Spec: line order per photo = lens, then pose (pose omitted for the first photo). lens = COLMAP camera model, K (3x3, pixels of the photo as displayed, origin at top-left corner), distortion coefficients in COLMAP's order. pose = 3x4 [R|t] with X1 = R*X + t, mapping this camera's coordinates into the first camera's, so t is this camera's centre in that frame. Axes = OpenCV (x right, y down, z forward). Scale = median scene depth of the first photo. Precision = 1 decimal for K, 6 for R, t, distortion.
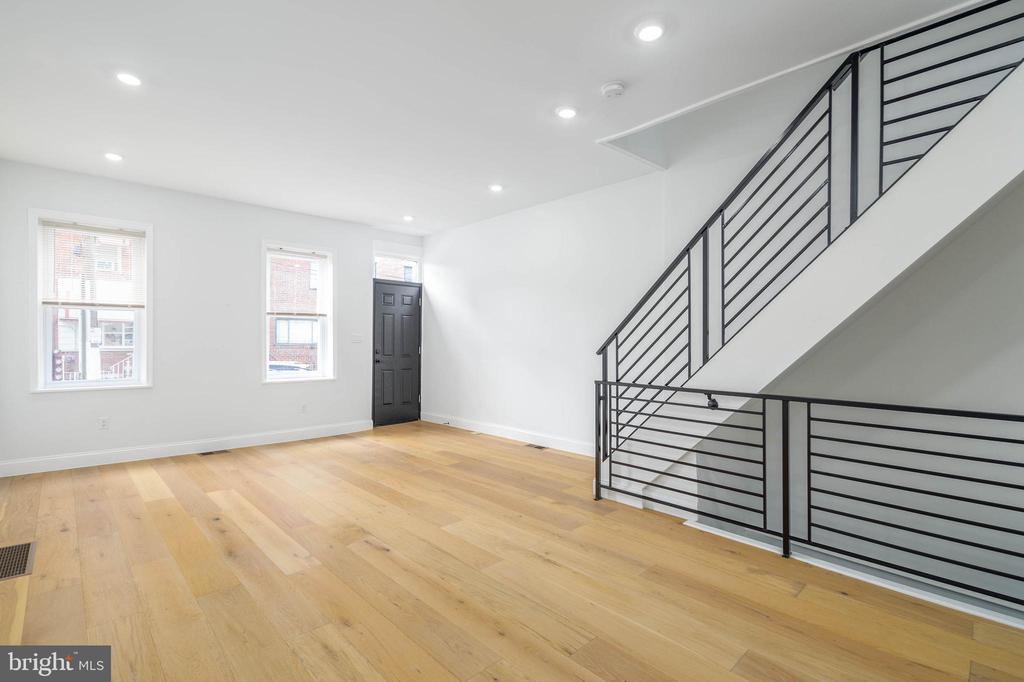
lens RADIAL K [[468.1, 0, 512.0], [0, 468.1, 341.0], [0, 0, 1]] dist [-0.004109, -0.000135]
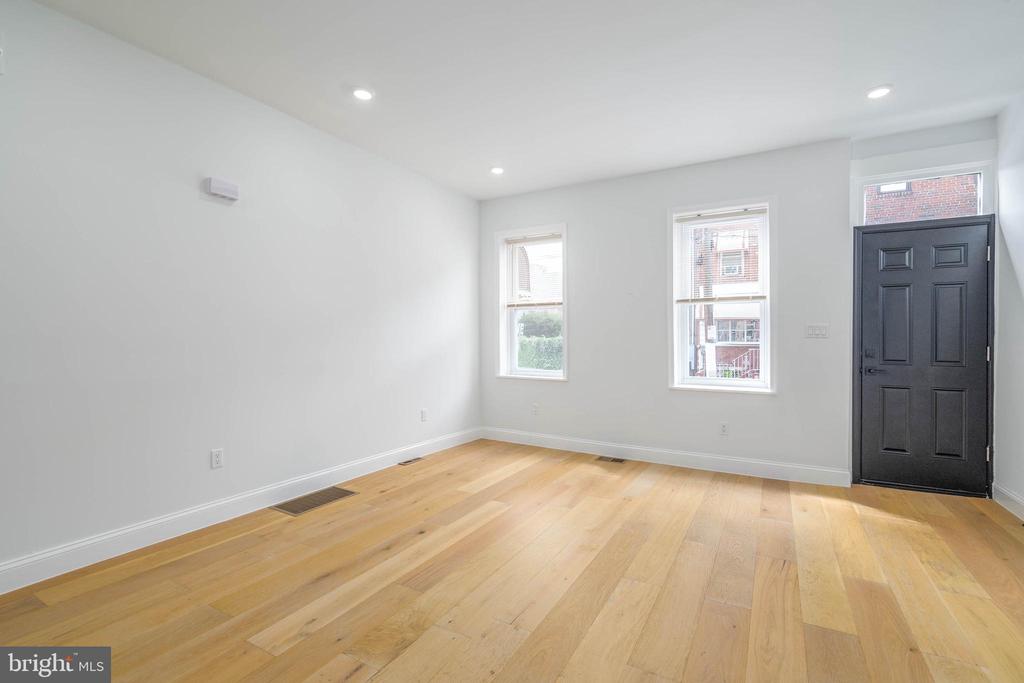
lens RADIAL K [[468.1, 0, 512.0], [0, 468.1, 341.5], [0, 0, 1]] dist [-0.004109, -0.000135]
pose [[0.291092, 0.006260, -0.956675, 0.266989], [0.001560, 0.999974, 0.007017, 0.006333], [0.956694, -0.003535, 0.291074, 0.860387]]
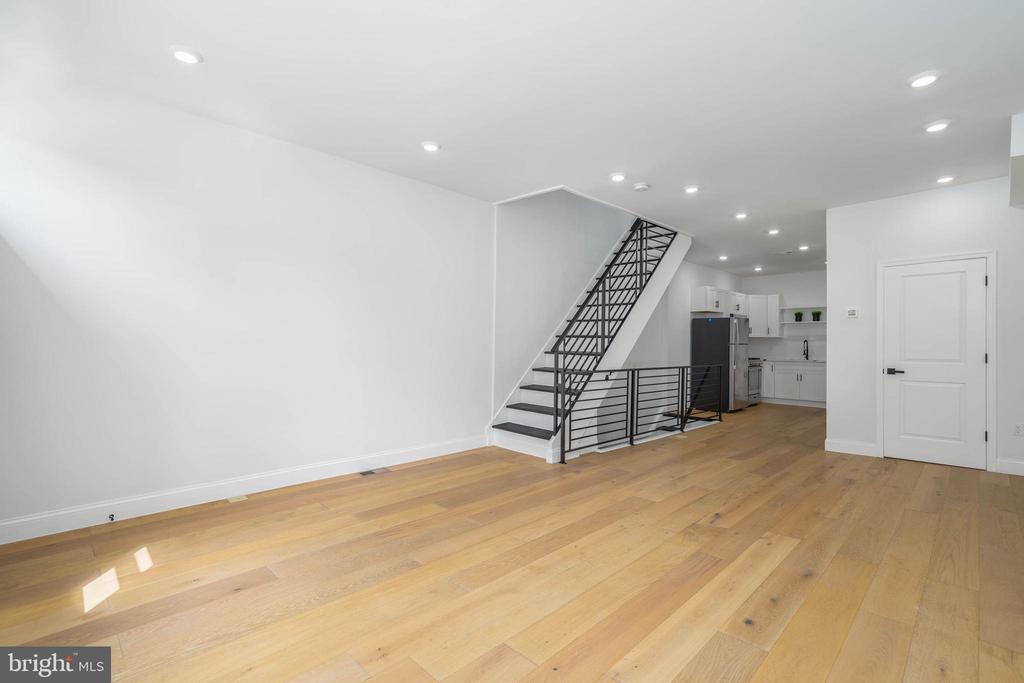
lens RADIAL K [[462.9, 0, 502.3], [0, 462.9, 341.0], [0, 0, 1]] dist [-0.000689, -0.000092]
pose [[0.000937, 0.001880, 0.999998, -1.200456], [-0.010367, 0.999945, -0.001870, 0.002499], [-0.999946, -0.010365, 0.000957, 1.273110]]
